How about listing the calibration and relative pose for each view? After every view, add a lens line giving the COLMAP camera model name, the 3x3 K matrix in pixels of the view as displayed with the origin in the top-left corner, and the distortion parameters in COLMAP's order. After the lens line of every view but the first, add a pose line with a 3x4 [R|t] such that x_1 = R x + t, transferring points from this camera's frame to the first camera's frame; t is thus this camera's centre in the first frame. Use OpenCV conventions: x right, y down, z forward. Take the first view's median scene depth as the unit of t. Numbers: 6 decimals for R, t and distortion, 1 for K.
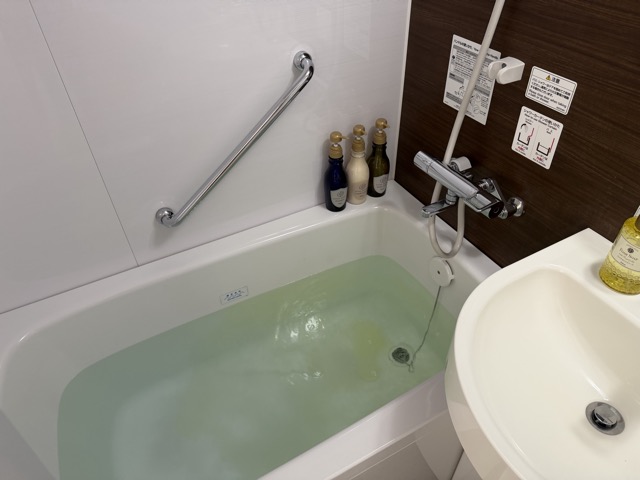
lens RADIAL K [[448.9, 0, 320.8], [0, 448.9, 239.5], [0, 0, 1]] dist [-0.000707, -0.000654]
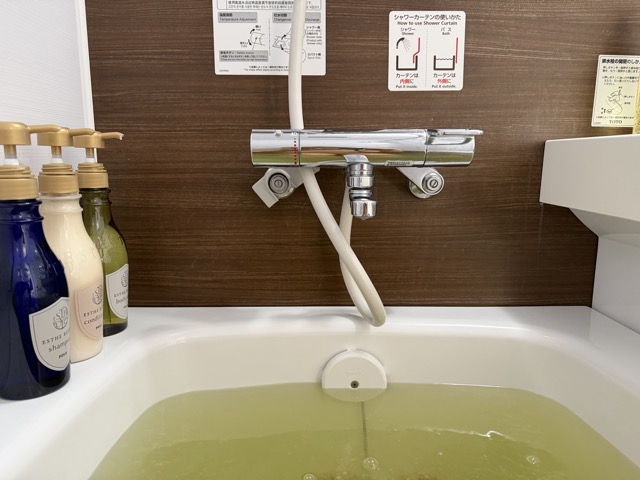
lens RADIAL K [[448.9, 0, 320.5], [0, 448.9, 240.7], [0, 0, 1]] dist [-0.000707, -0.000654]
pose [[0.451078, -0.127404, 0.883344, -0.197271], [0.575136, 0.798335, -0.178549, 0.019935], [-0.682457, 0.588583, 0.433386, 0.960496]]
